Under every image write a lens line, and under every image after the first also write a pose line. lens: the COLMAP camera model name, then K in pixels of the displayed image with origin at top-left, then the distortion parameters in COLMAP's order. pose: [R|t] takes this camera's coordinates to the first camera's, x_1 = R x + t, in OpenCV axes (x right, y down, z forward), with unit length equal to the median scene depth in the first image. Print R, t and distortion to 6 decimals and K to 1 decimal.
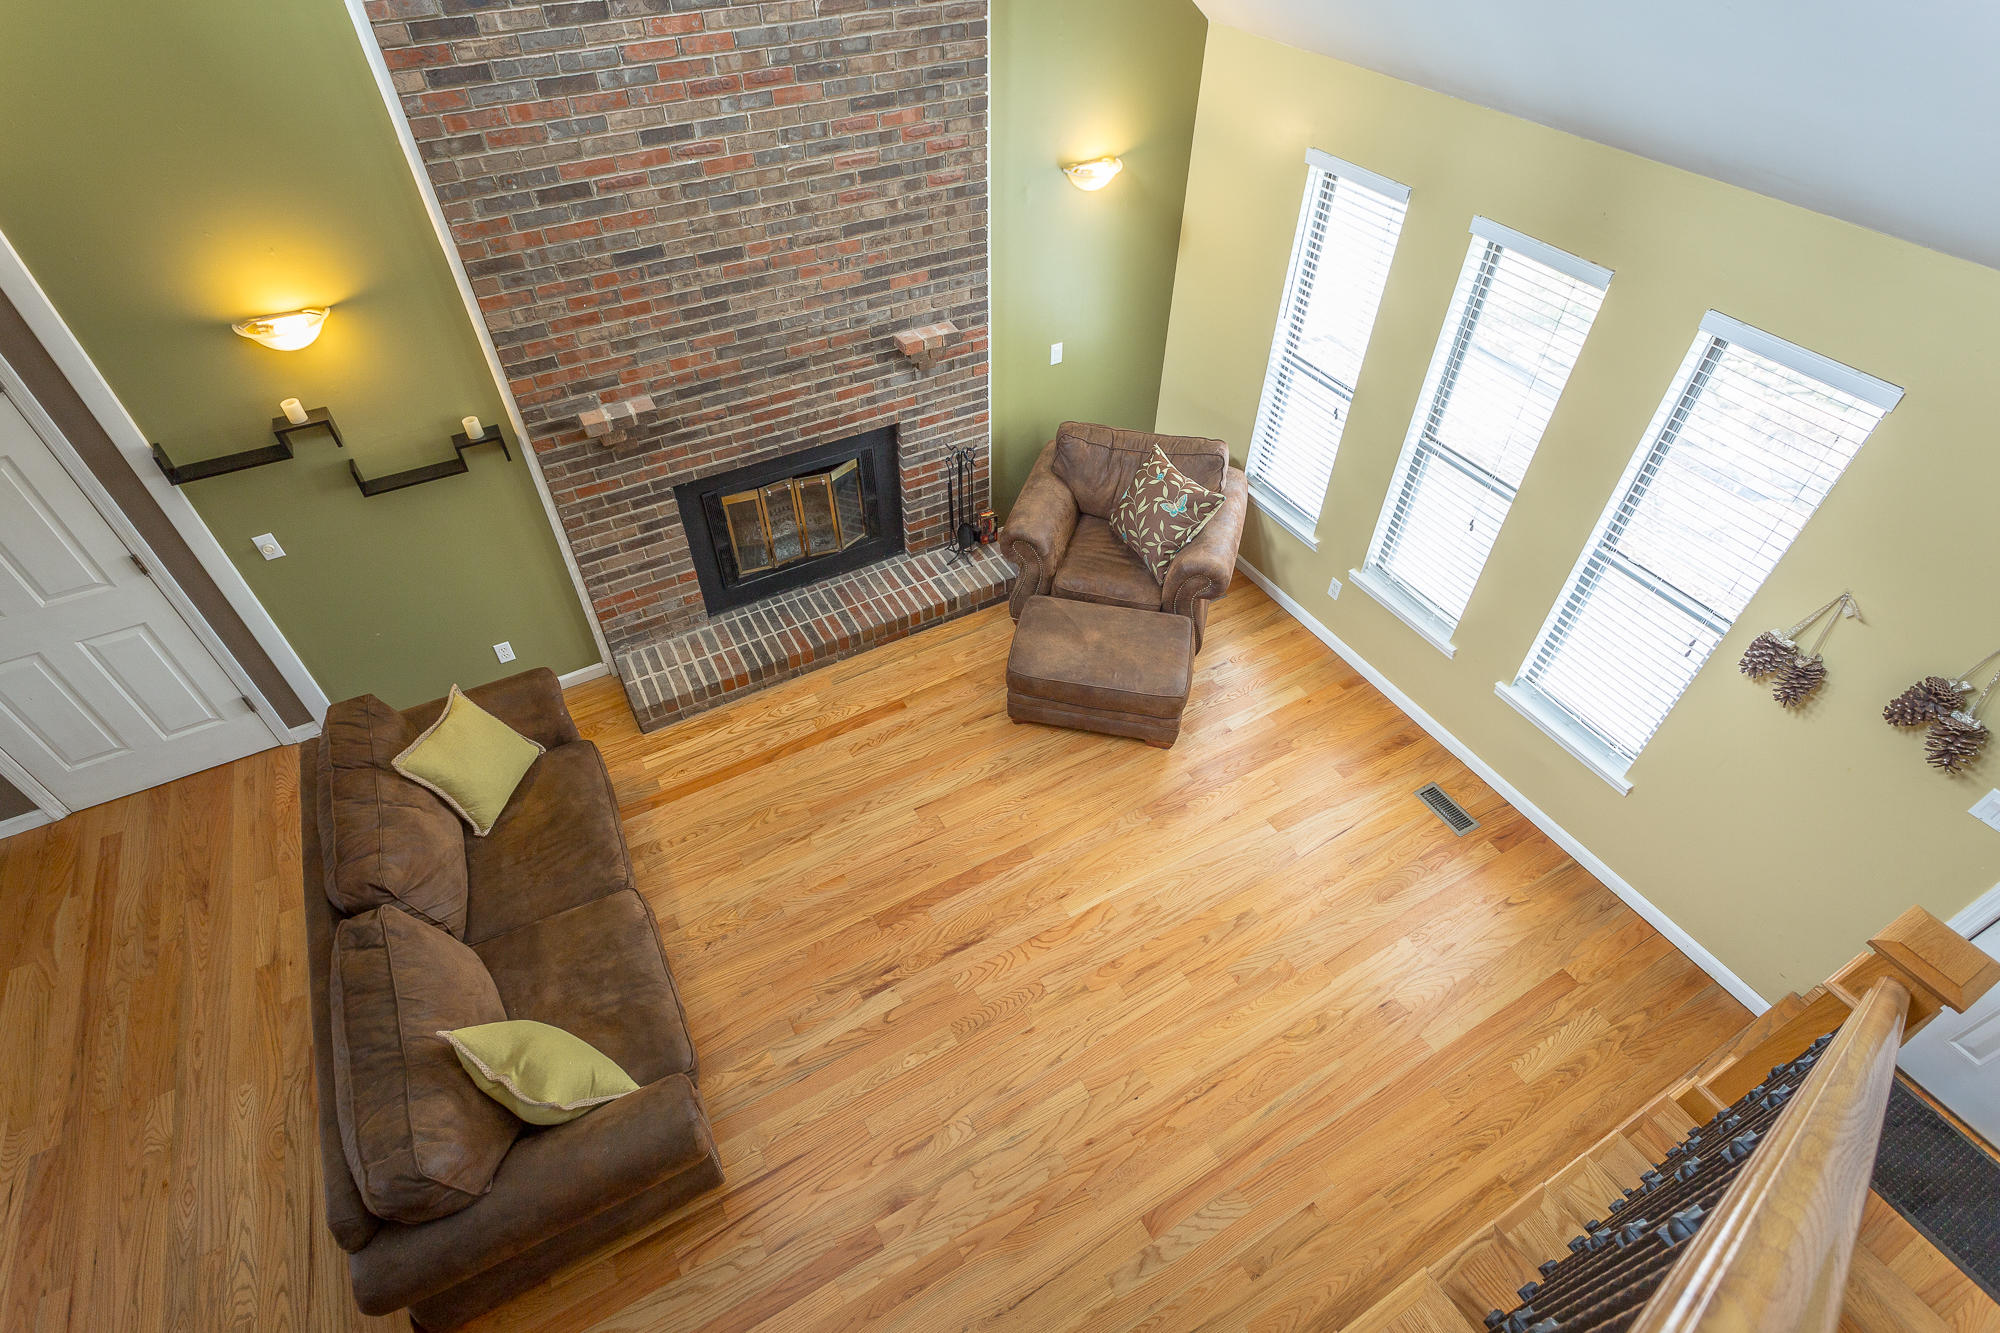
lens RADIAL K [[972.3, 0, 990.1], [0, 972.3, 659.8], [0, 0, 1]] dist [-0.016491, 0.008624]
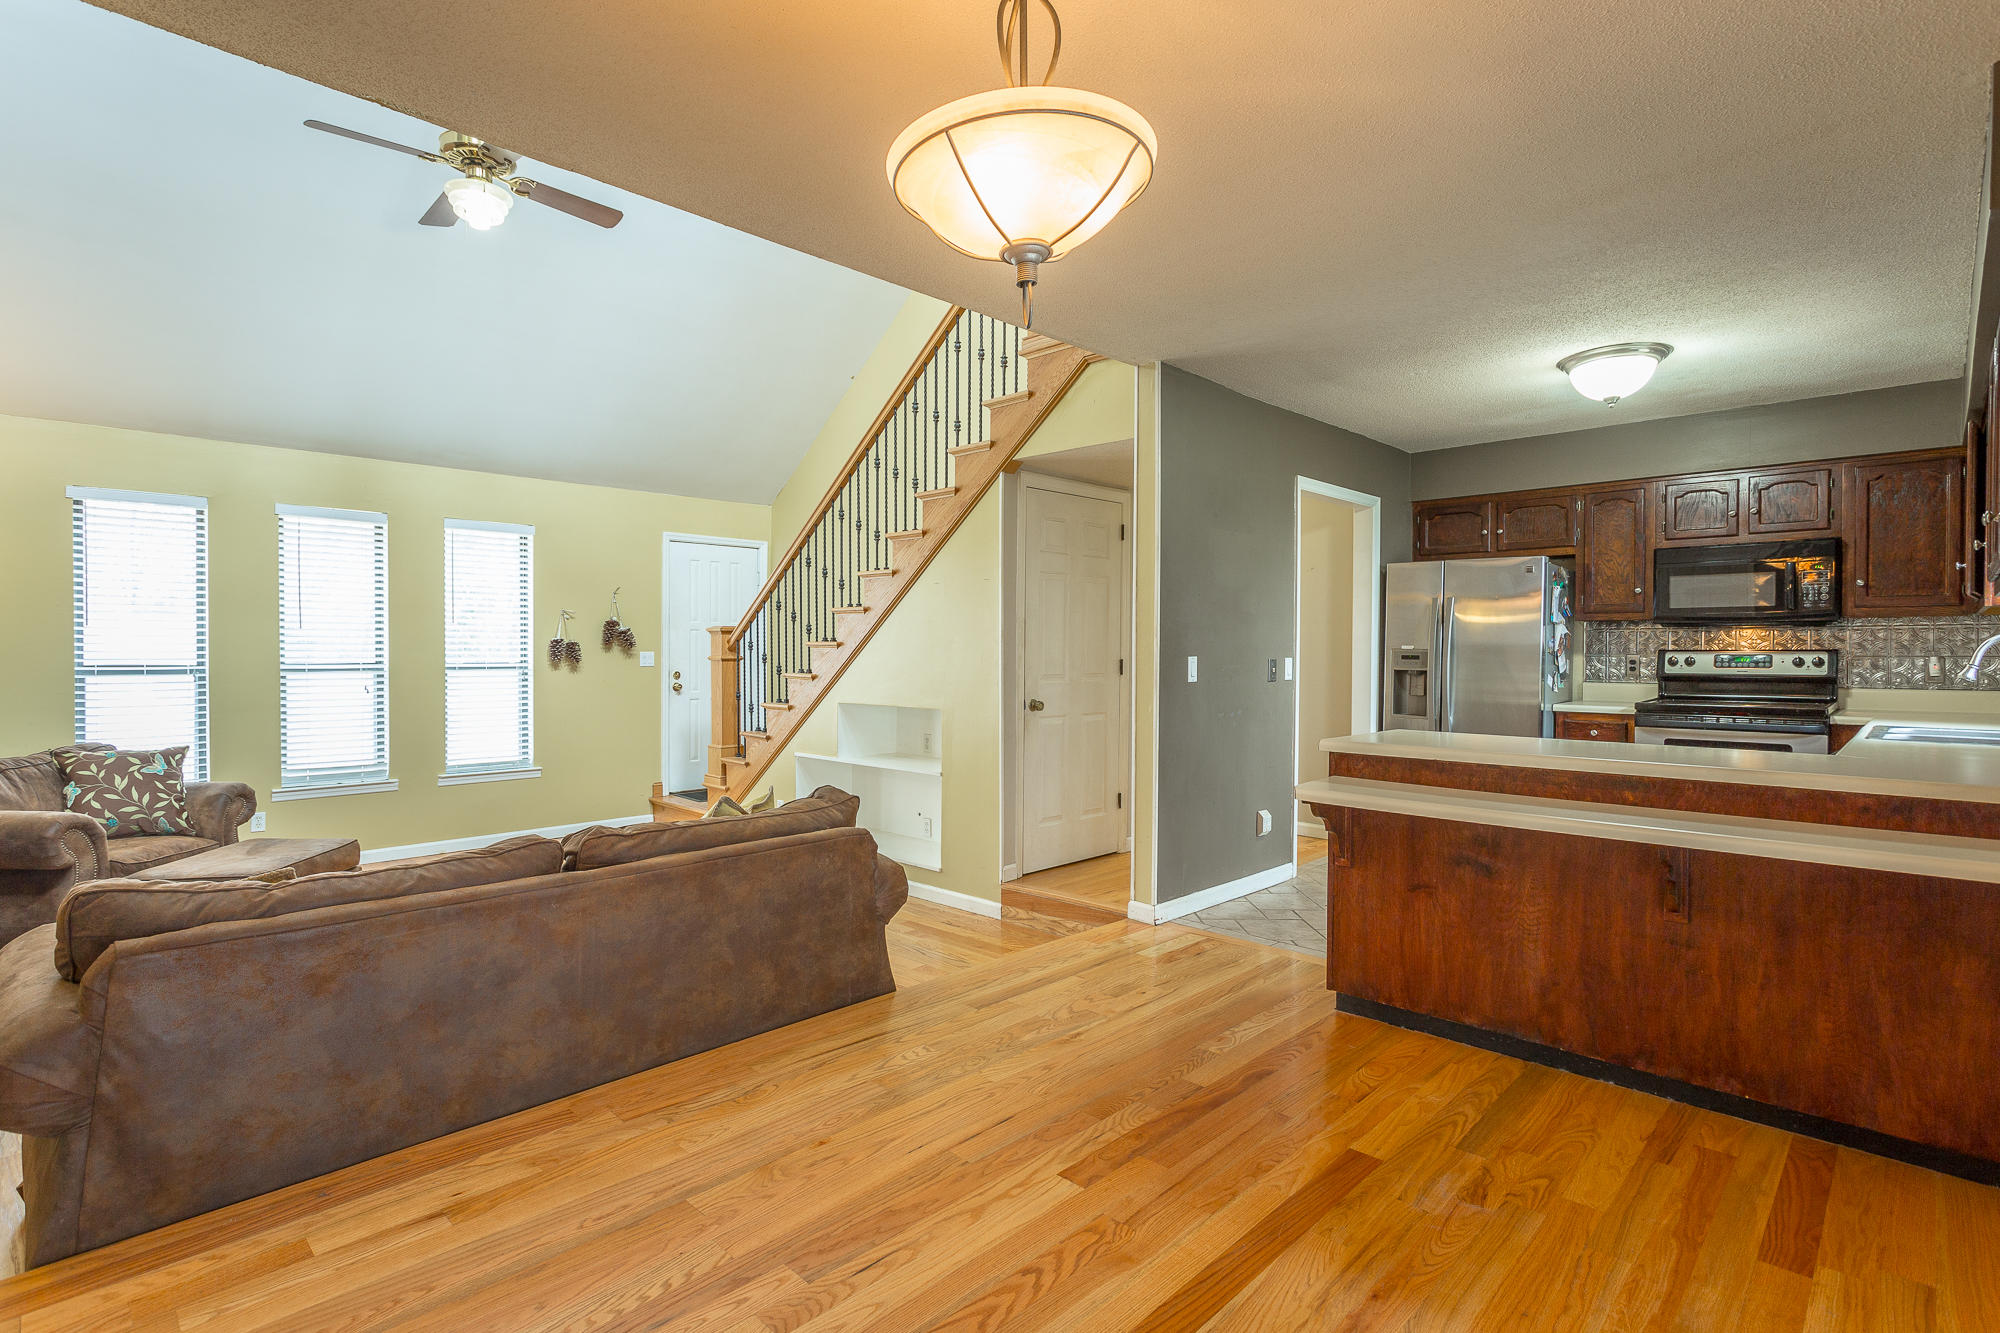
lens RADIAL K [[964.0, 0, 989.2], [0, 964.0, 656.7], [0, 0, 1]] dist [-0.011221, 0.003874]
pose [[-0.285901, -0.009165, 0.958215, -1.183355], [0.670181, 0.712811, 0.206778, 0.160963], [-0.684922, 0.701296, -0.197651, 0.593963]]
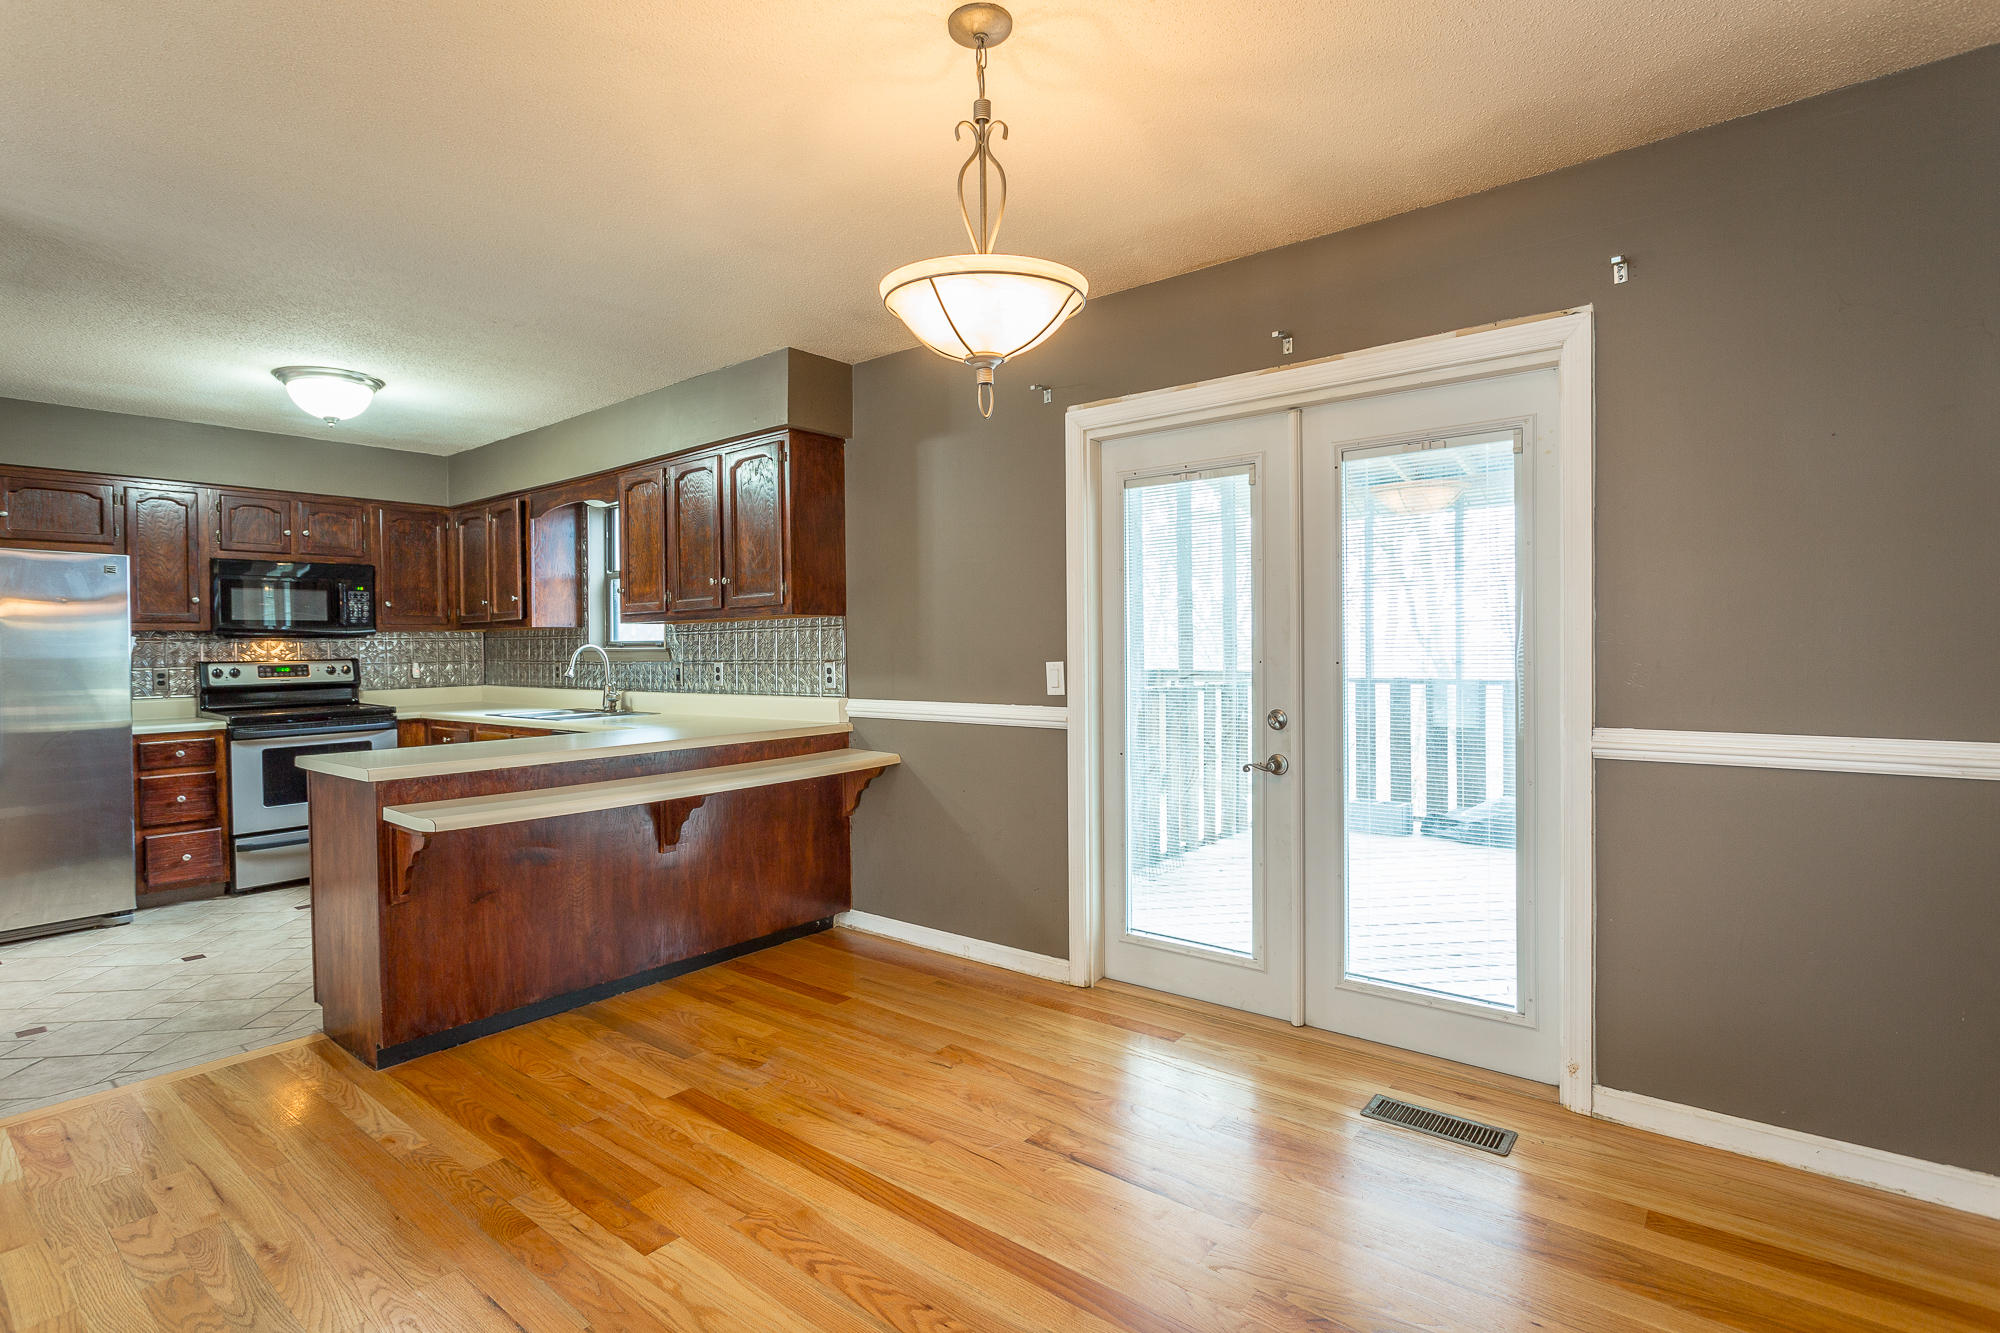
lens RADIAL K [[965.2, 0, 991.7], [0, 965.2, 650.6], [0, 0, 1]] dist [-0.017323, 0.005610]
pose [[-0.925071, 0.013754, -0.379546, -0.690373], [-0.257227, 0.712553, 0.652765, -0.057776], [0.279424, 0.701484, -0.655624, 0.803996]]
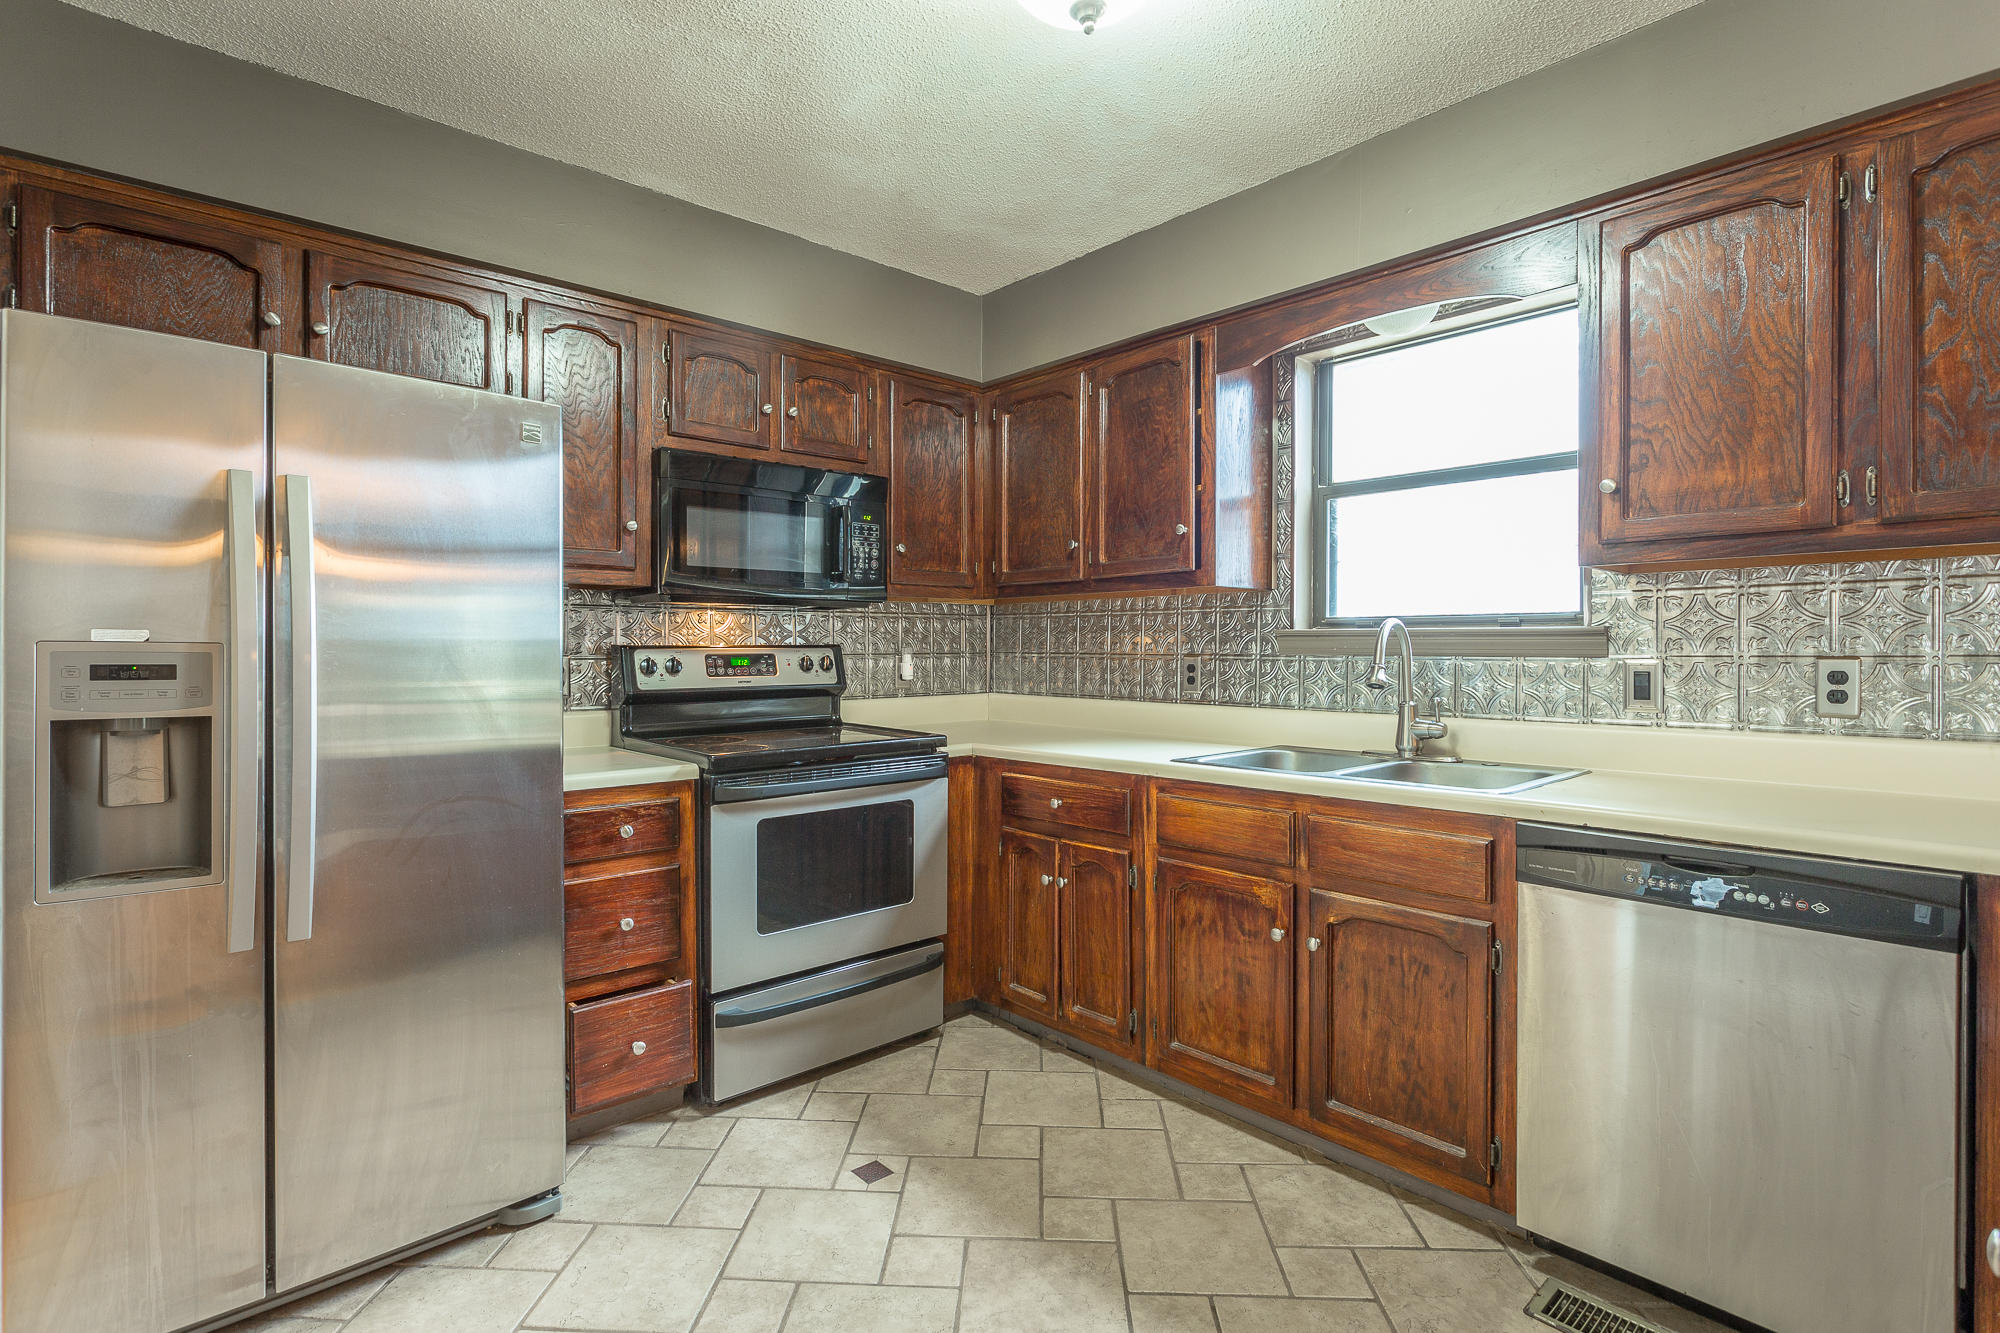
lens RADIAL K [[965.2, 0, 991.7], [0, 965.2, 650.6], [0, 0, 1]] dist [-0.017323, 0.005610]
pose [[-0.974172, 0.000433, -0.225805, -0.315979], [-0.158273, 0.711924, 0.684189, 0.517504], [0.161053, 0.702257, -0.693468, 0.235015]]
